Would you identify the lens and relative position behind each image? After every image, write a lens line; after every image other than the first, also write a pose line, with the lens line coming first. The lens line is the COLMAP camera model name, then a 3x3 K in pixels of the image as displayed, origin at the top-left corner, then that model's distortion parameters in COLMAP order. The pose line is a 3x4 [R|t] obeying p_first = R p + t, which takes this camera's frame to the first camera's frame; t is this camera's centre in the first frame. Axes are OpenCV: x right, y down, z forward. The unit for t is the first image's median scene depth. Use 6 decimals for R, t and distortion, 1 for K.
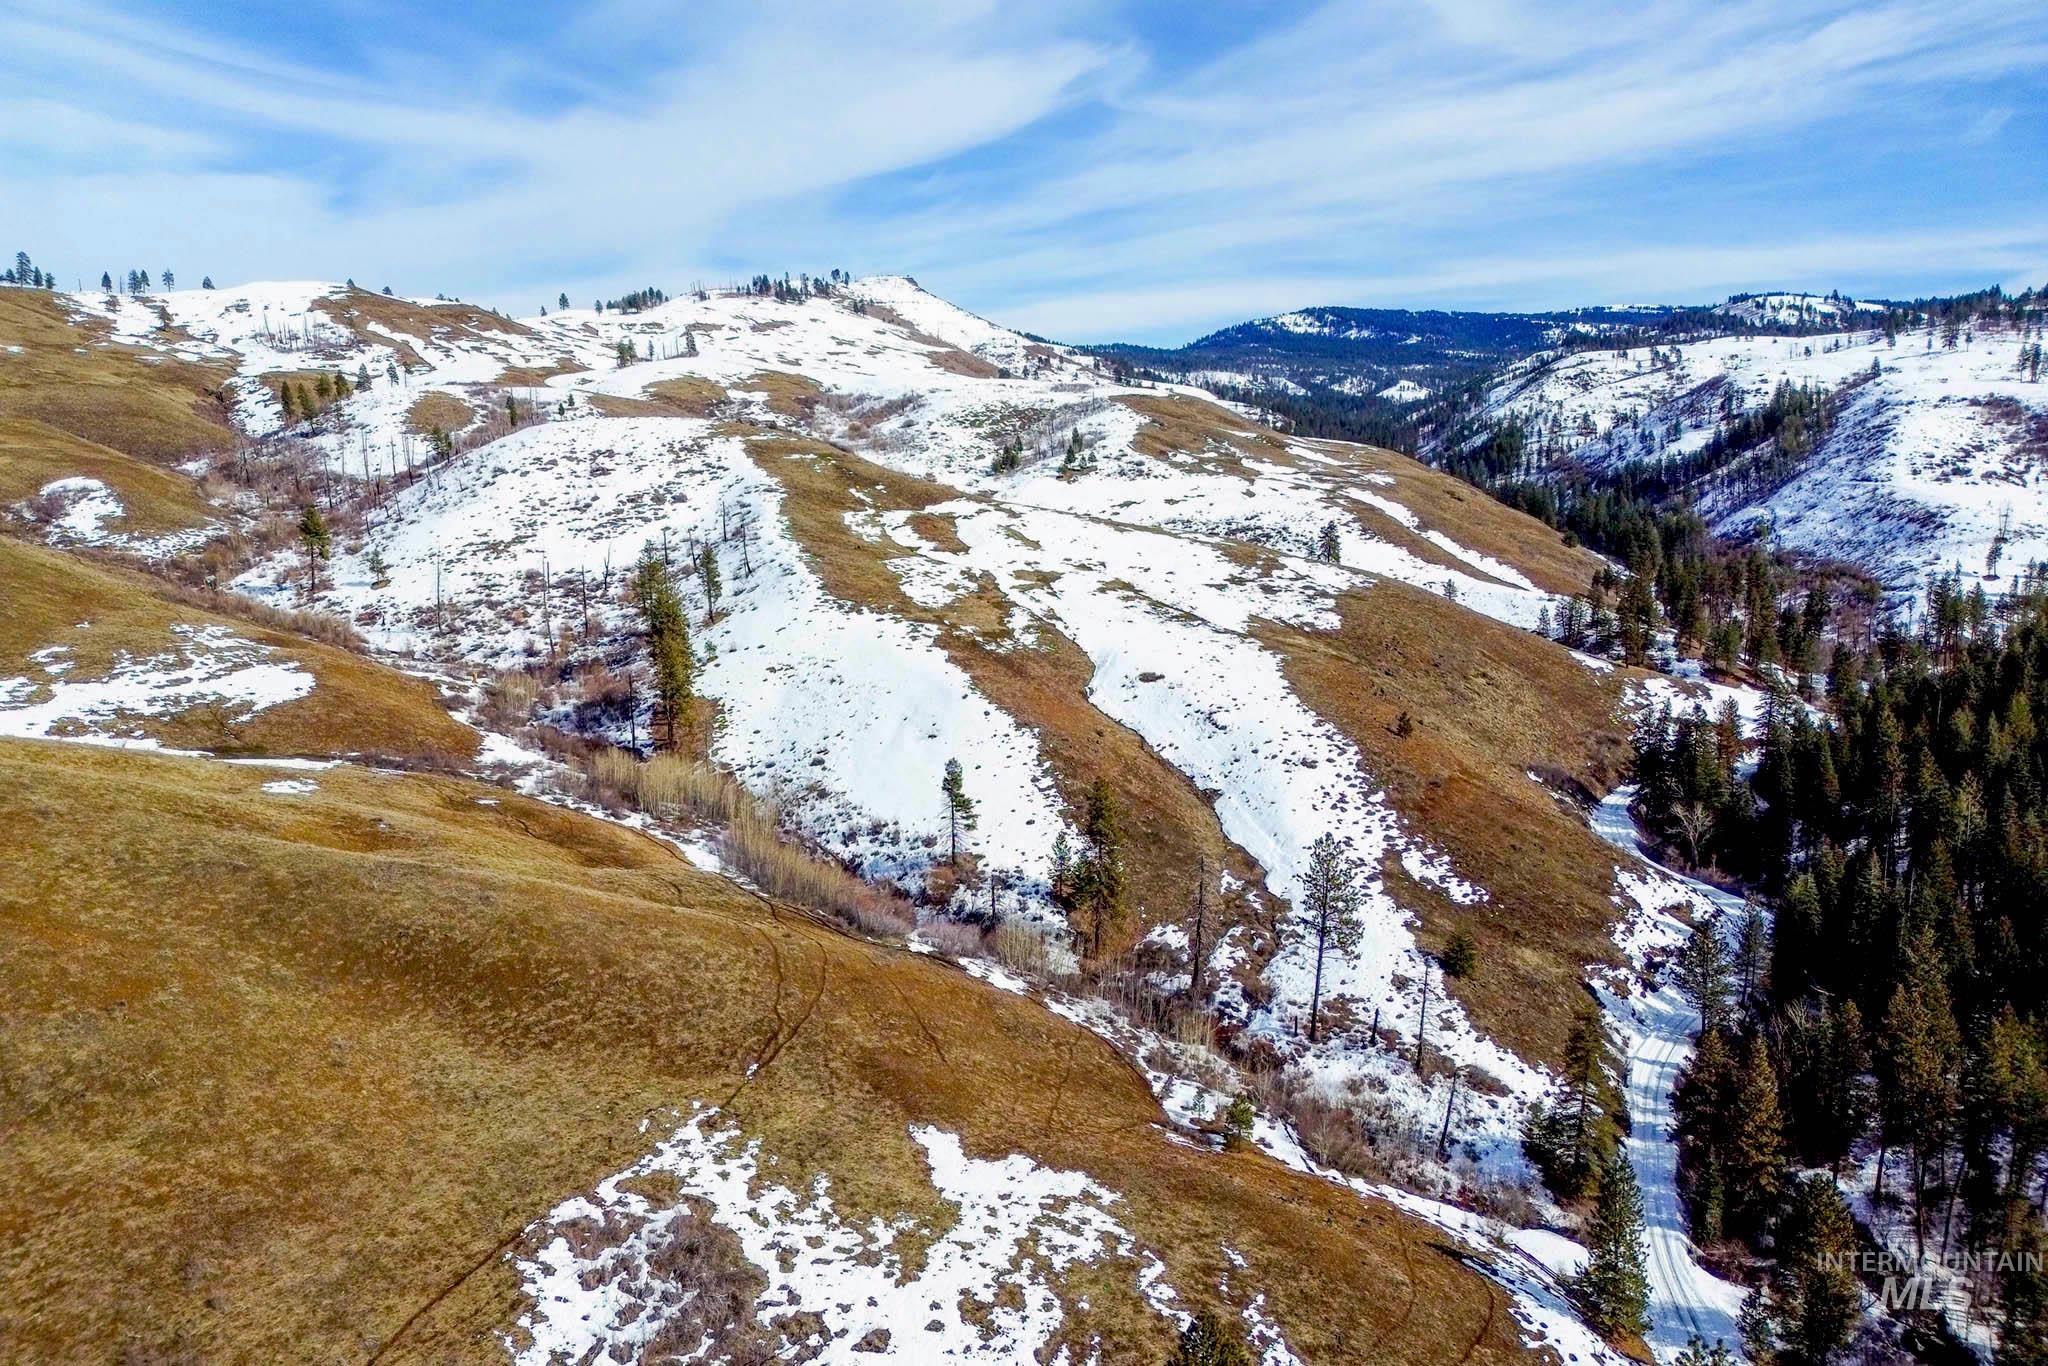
lens RADIAL K [[1437.8, 0, 1015.1], [0, 1437.8, 709.0], [0, 0, 1]] dist [0.088854, -0.093401]
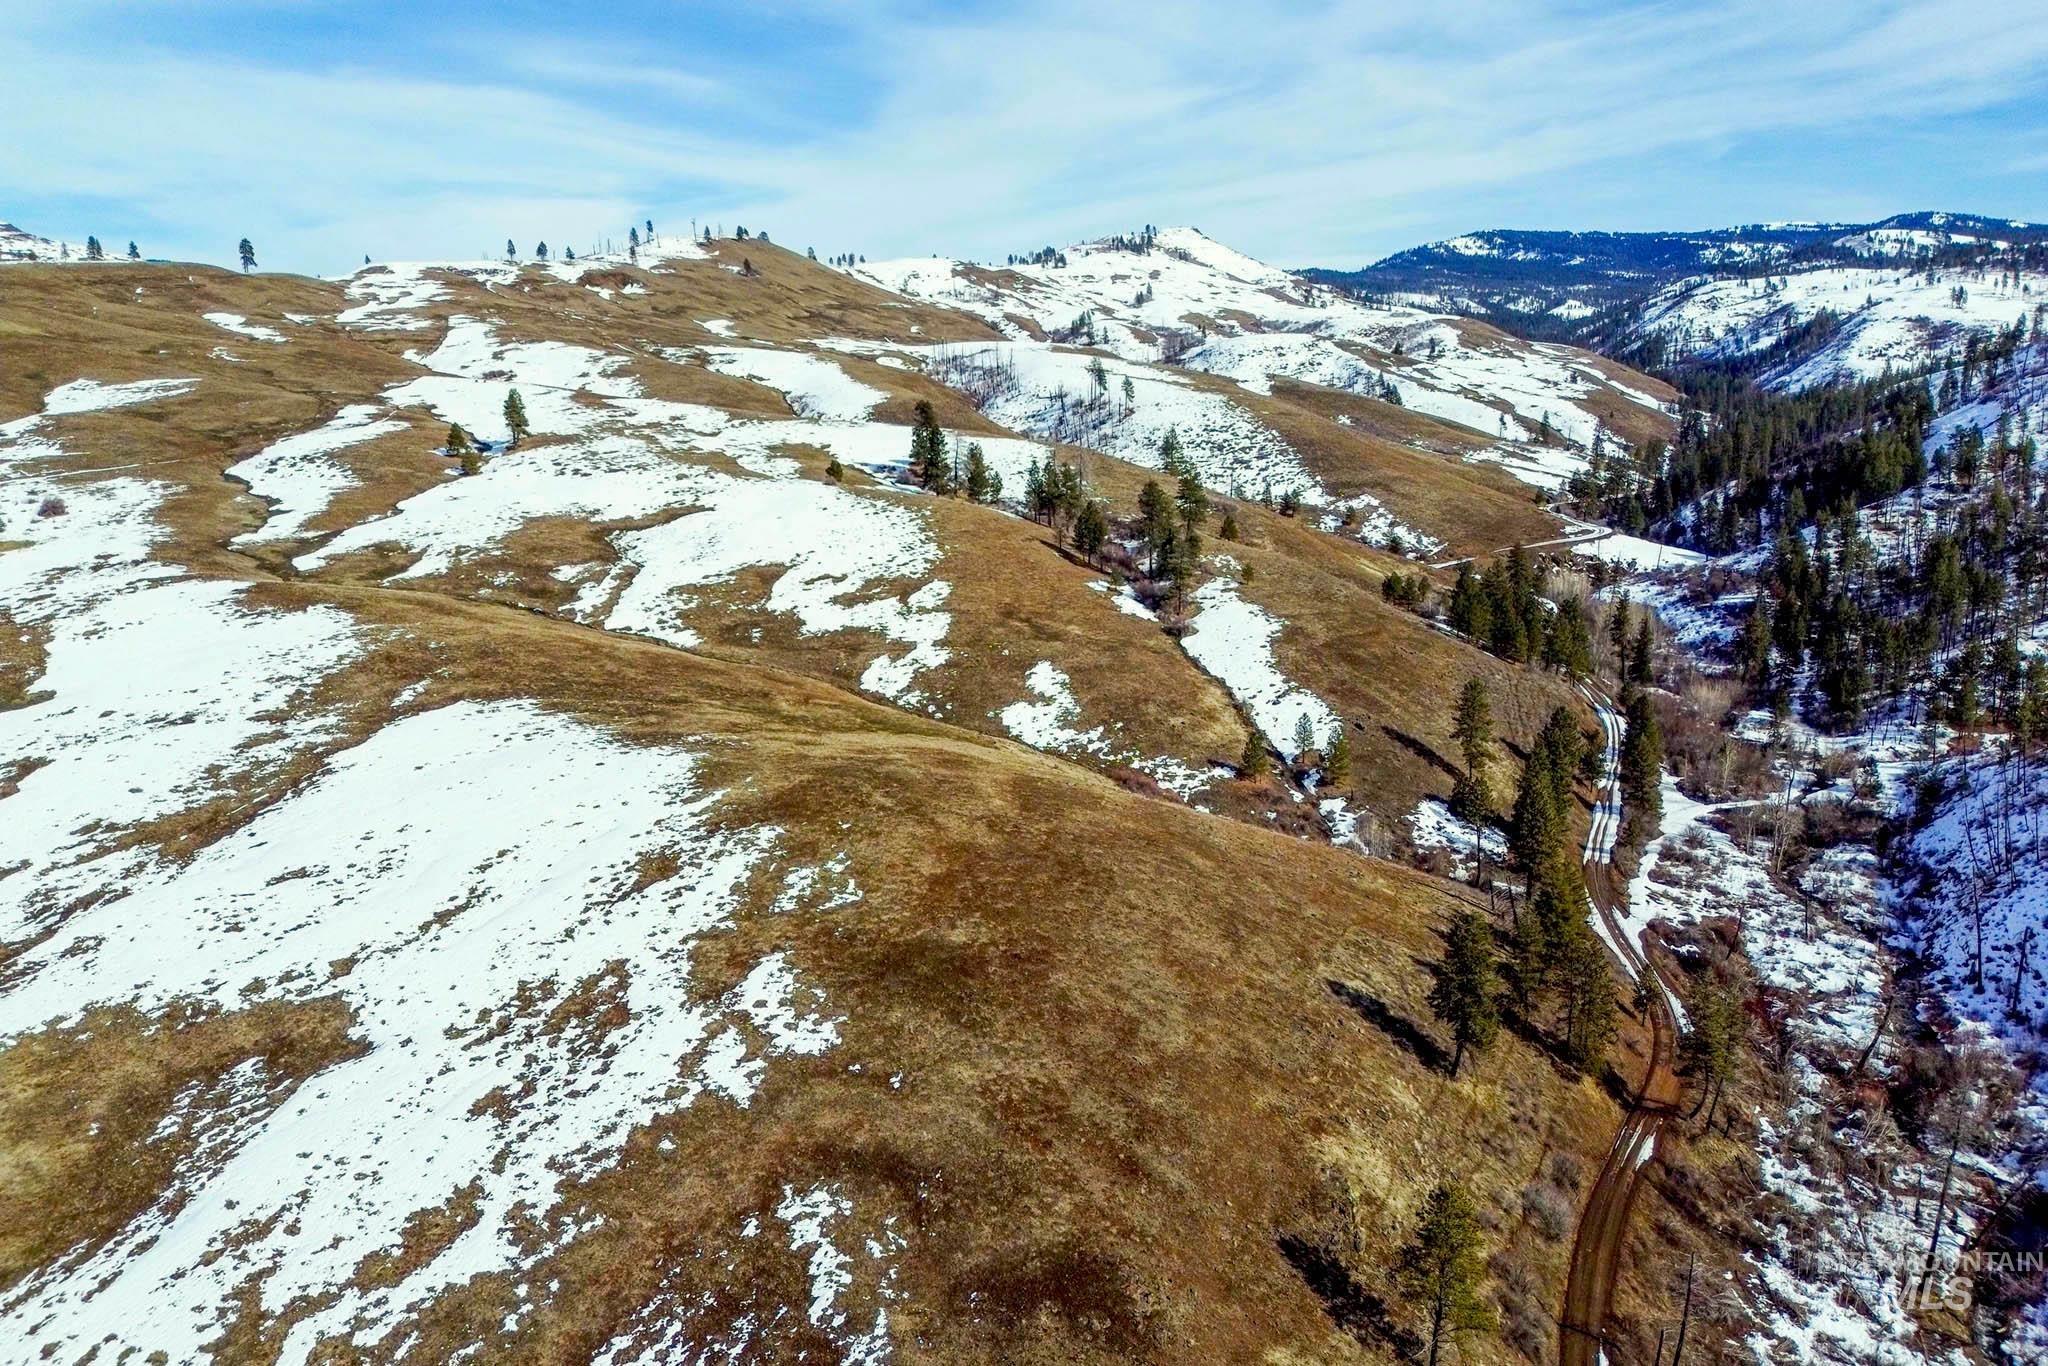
lens RADIAL K [[1437.8, 0, 1015.1], [0, 1437.8, 709.0], [0, 0, 1]] dist [0.088854, -0.093401]
pose [[0.996185, 0.016394, -0.085709, -0.142443], [-0.011892, 0.998536, 0.052775, 0.091483], [0.086448, -0.051554, 0.994922, -0.446766]]
